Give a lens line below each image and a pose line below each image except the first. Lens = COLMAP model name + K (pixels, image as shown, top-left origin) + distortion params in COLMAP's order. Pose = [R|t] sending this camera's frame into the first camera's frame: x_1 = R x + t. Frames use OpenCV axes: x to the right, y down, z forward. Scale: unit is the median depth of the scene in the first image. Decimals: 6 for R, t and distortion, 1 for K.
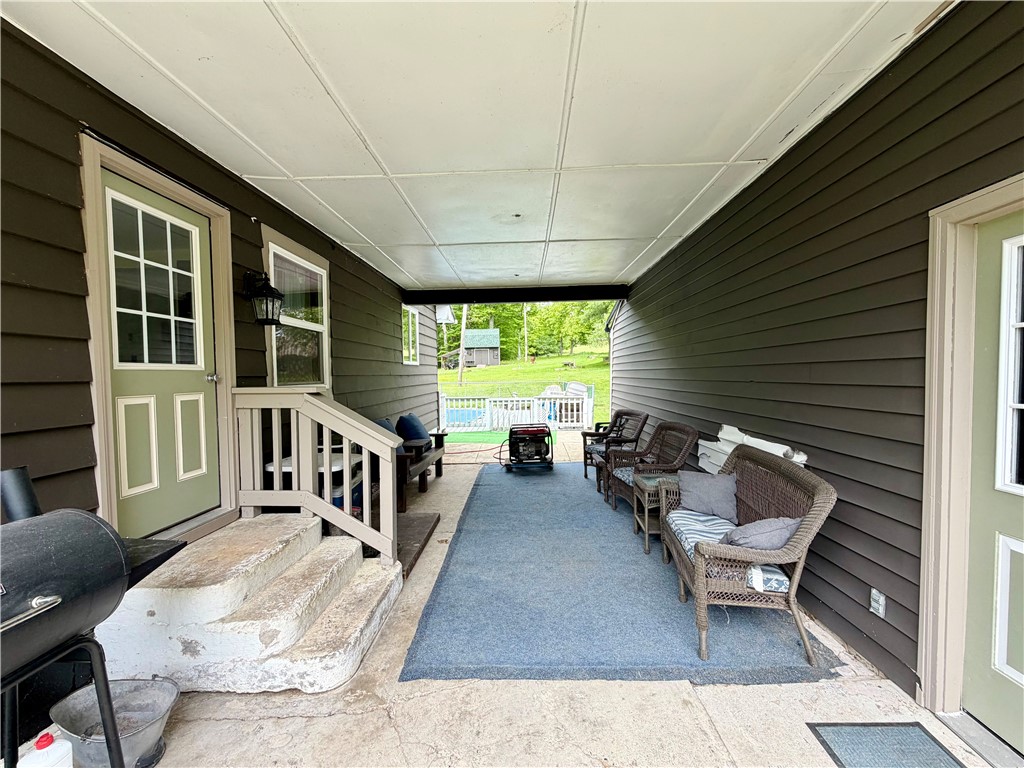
lens RADIAL K [[410.7, 0, 511.9], [0, 410.7, 386.2], [0, 0, 1]] dist [-0.001913, -0.000135]
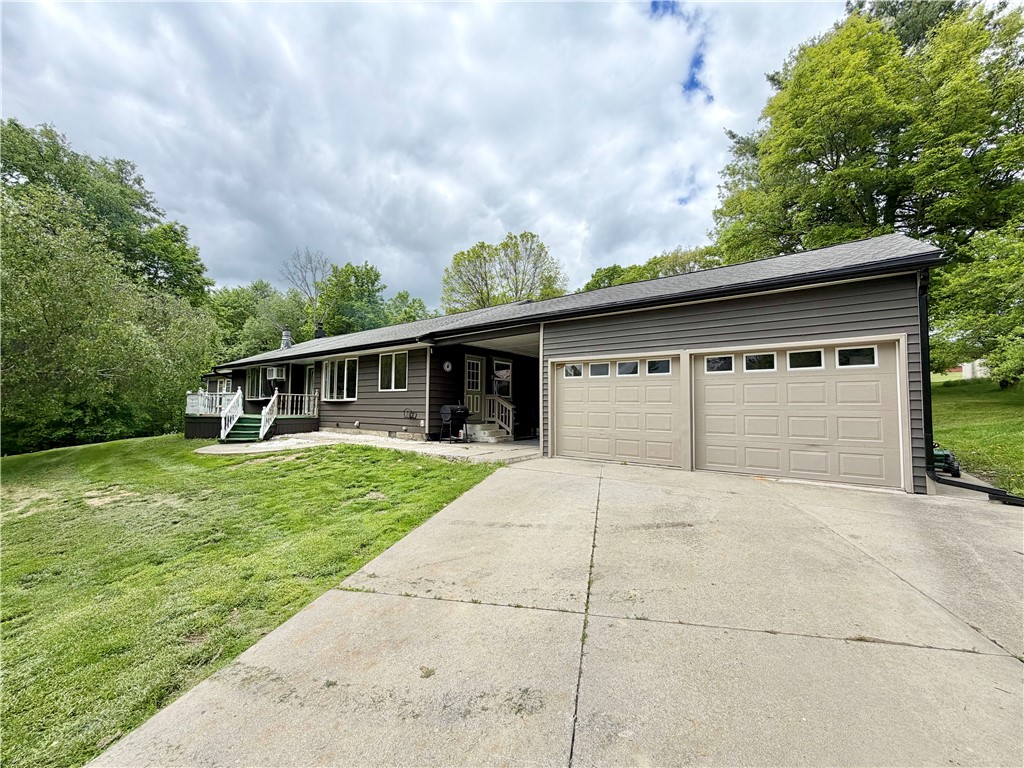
lens RADIAL K [[410.7, 0, 510.8], [0, 410.7, 385.0], [0, 0, 1]] dist [-0.001913, -0.000135]
pose [[0.826278, -0.011052, -0.563155, 2.150500], [-0.039272, 0.996244, -0.077172, 0.238036], [0.561892, 0.085882, 0.822740, -2.622463]]
